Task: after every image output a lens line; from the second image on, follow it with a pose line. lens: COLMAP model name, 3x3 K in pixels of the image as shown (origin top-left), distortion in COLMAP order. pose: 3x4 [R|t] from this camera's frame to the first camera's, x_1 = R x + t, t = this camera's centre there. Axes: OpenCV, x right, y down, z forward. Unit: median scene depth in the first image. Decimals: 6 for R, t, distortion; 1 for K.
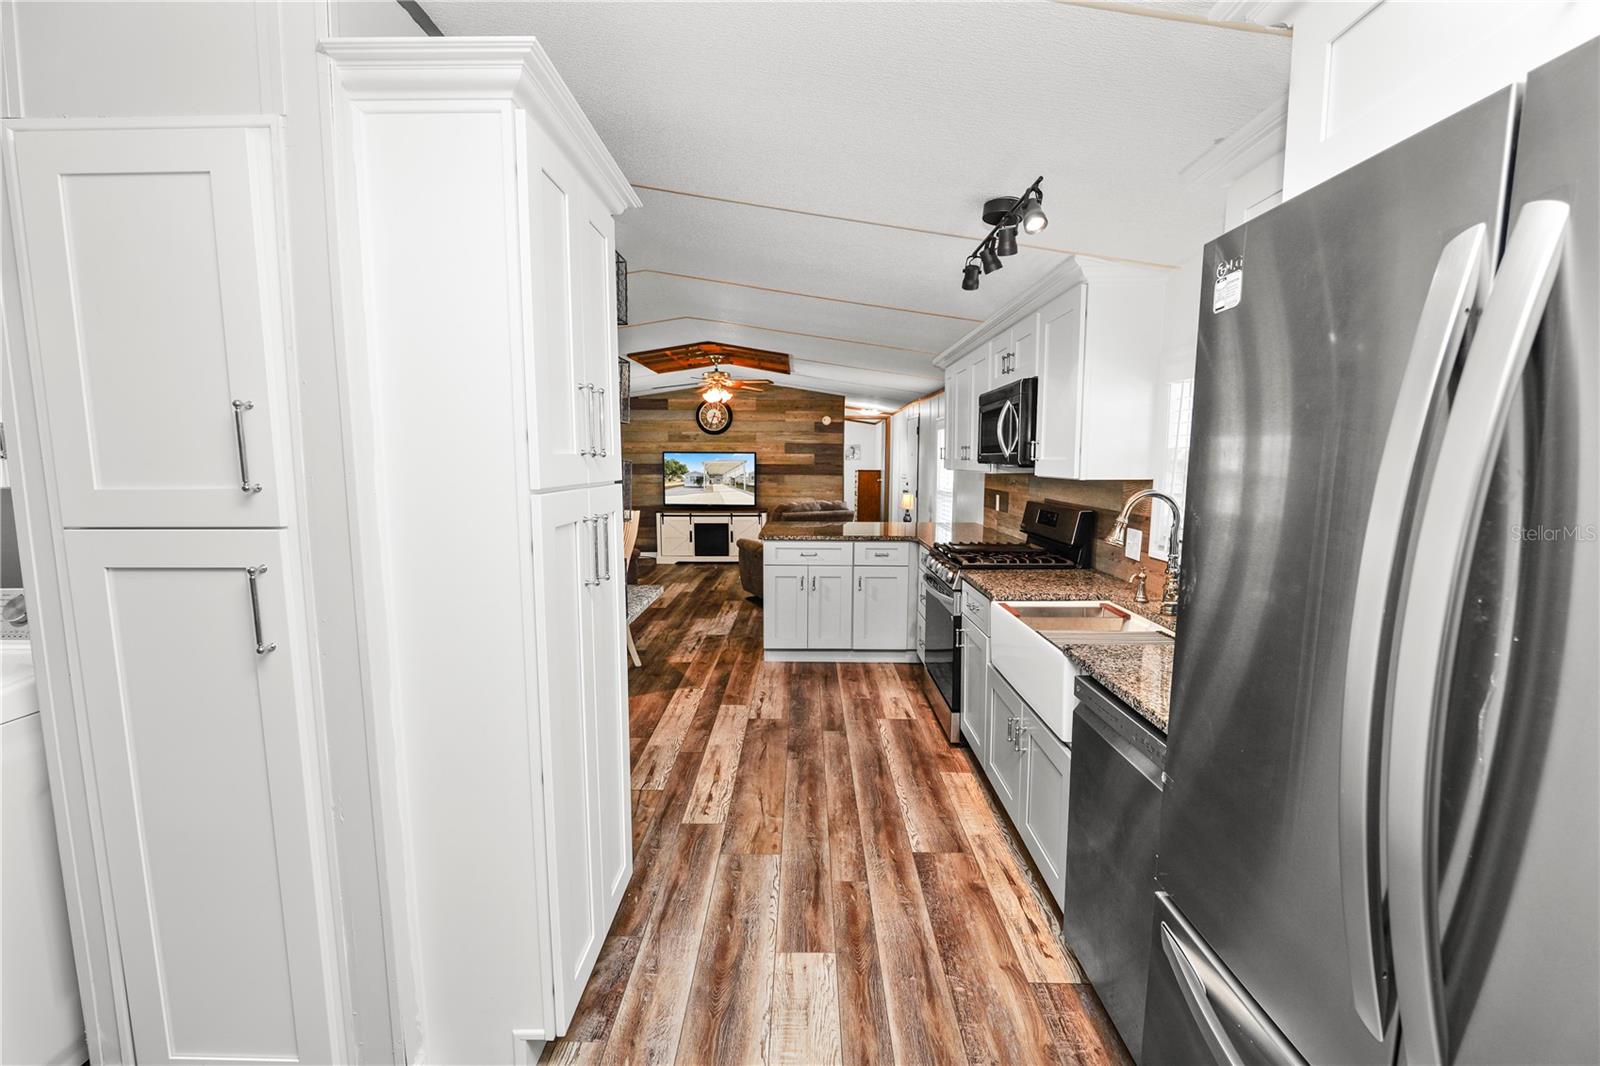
lens RADIAL K [[651.5, 0, 799.4], [0, 651.5, 530.9], [0, 0, 1]] dist [-0.013876, 0.001329]
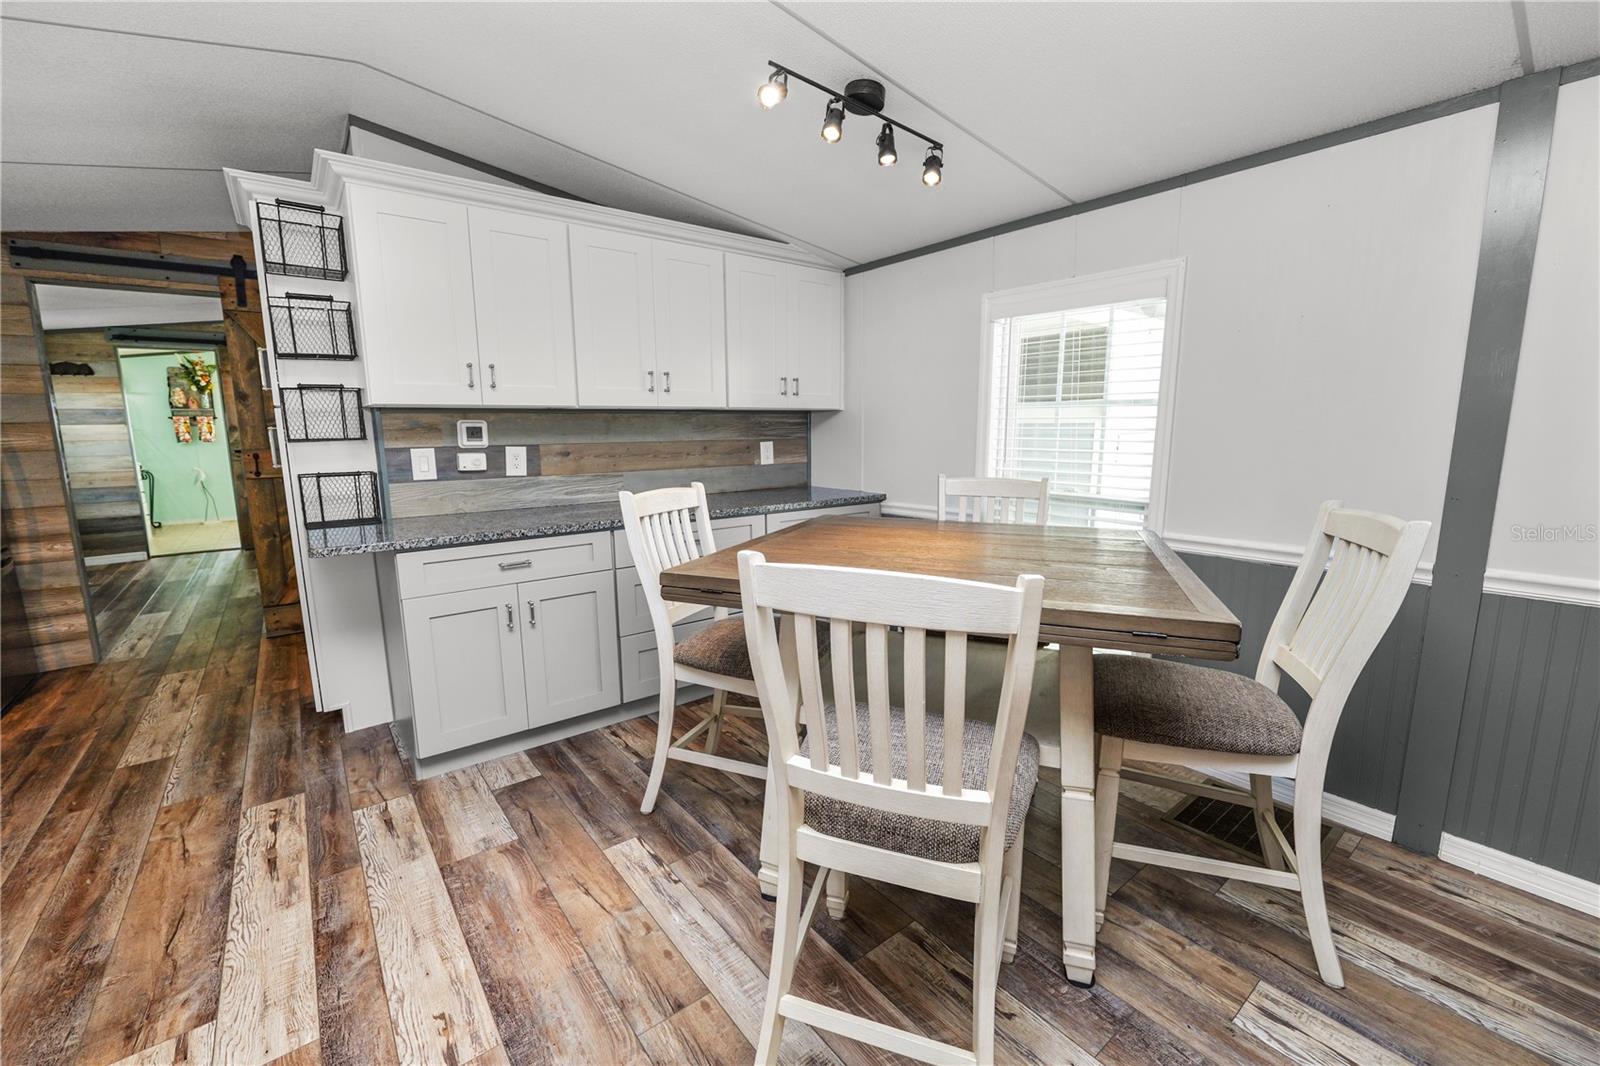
lens RADIAL K [[651.5, 0, 797.8], [0, 651.5, 531.6], [0, 0, 1]] dist [-0.013876, 0.001329]
pose [[-0.781463, 0.105346, -0.614994, -0.121964], [-0.063424, 0.967127, 0.246257, -0.097866], [0.620720, 0.231447, -0.749092, 1.201596]]
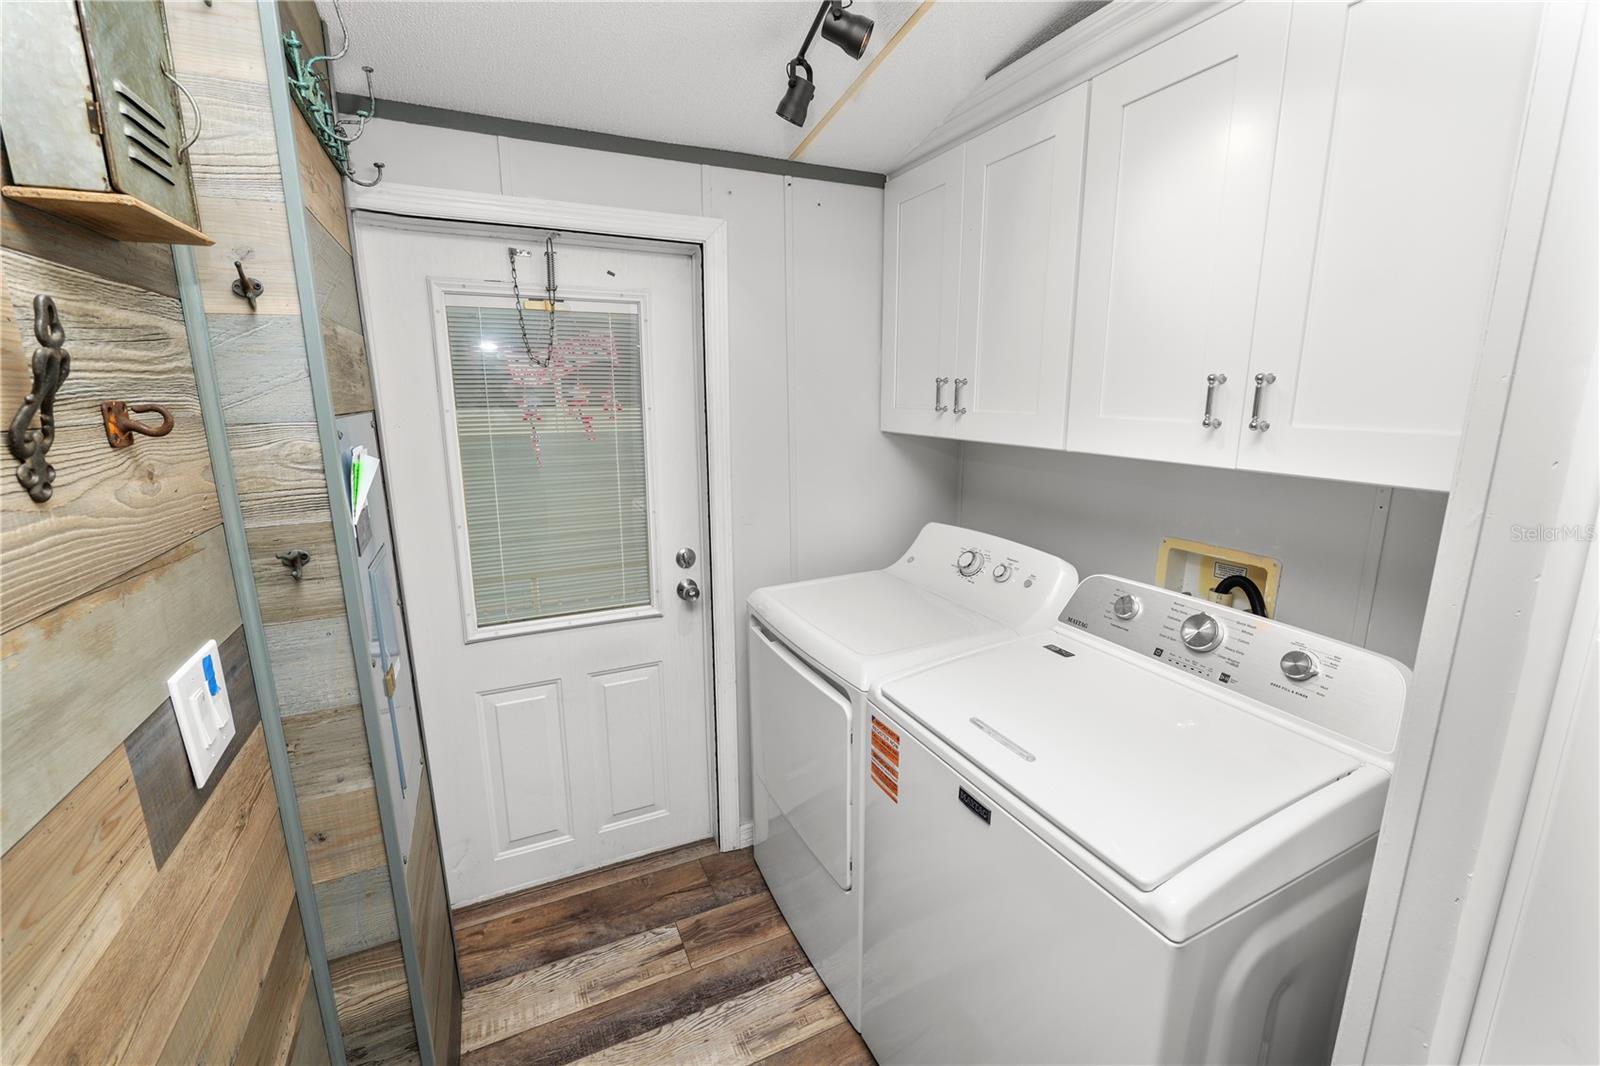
lens RADIAL K [[651.5, 0, 795.0], [0, 651.5, 524.6], [0, 0, 1]] dist [-0.013876, 0.001329]
pose [[0.428331, 0.181958, -0.885112, -0.316179], [-0.092597, 0.983198, 0.157312, -0.028297], [0.898865, 0.014577, 0.437984, 0.093522]]
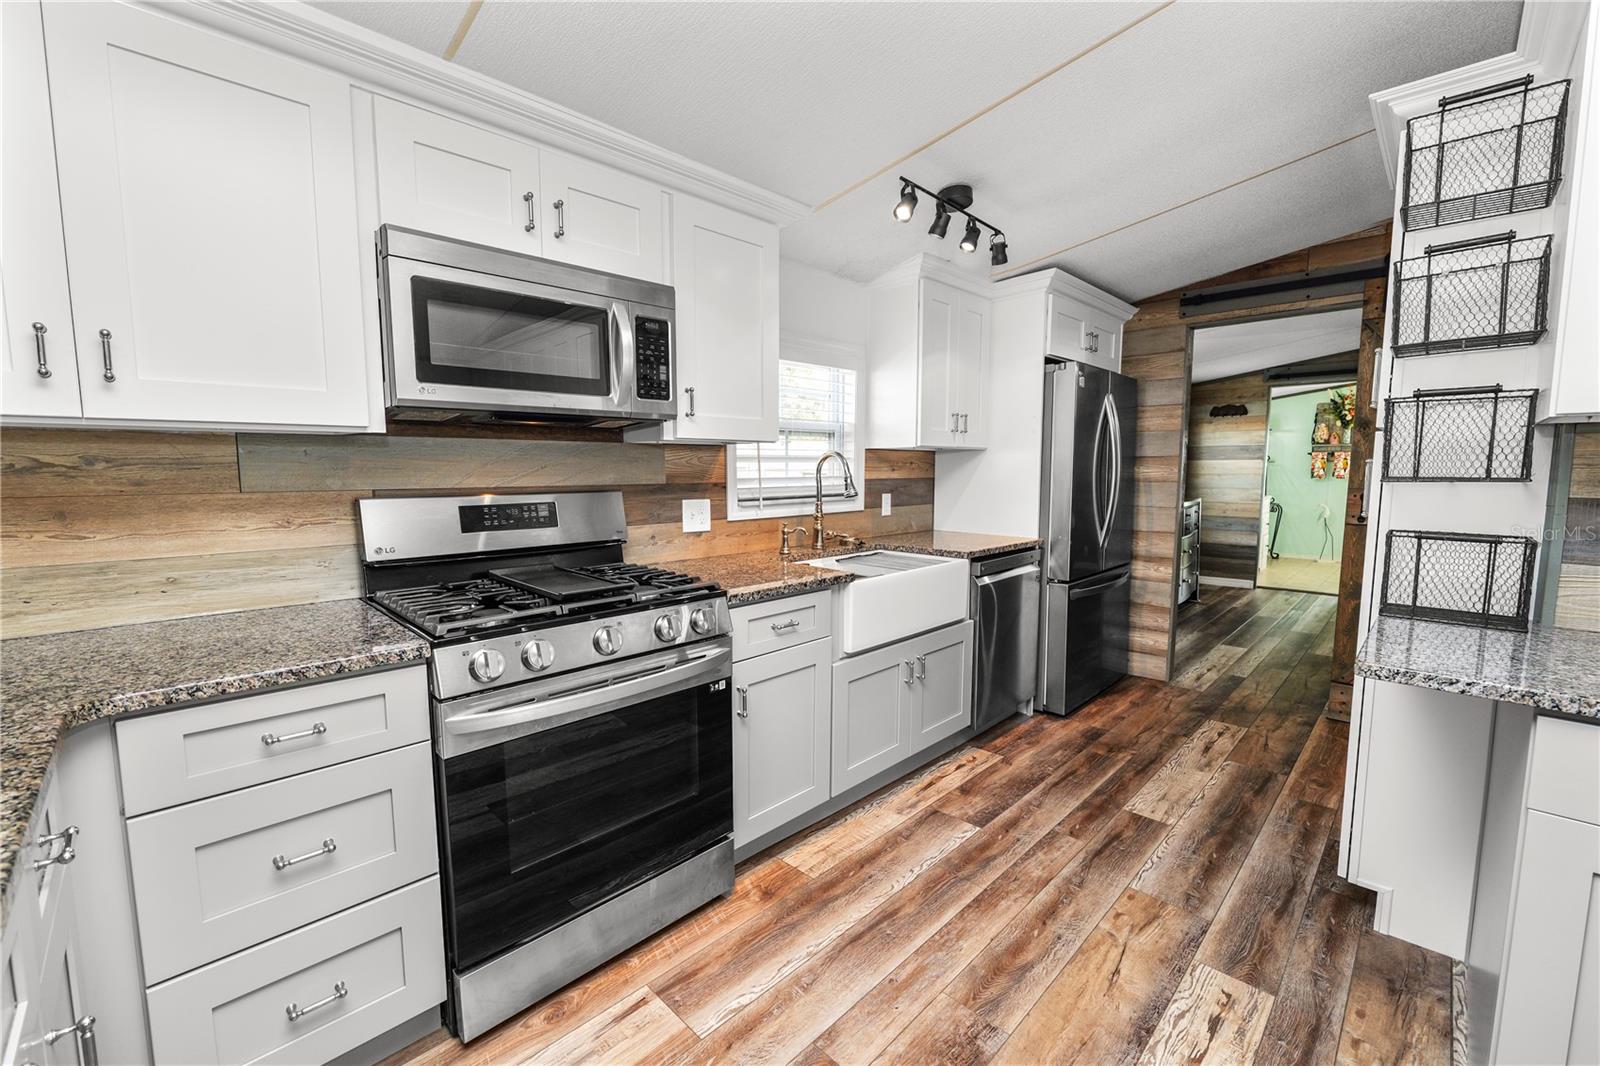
lens RADIAL K [[651.5, 0, 800.2], [0, 651.5, 533.3], [0, 0, 1]] dist [-0.013876, 0.001329]
pose [[-0.714497, -0.071420, 0.695983, -0.150321], [0.077911, 0.980467, 0.180597, -0.070277], [-0.695287, 0.183260, -0.694976, 0.983565]]
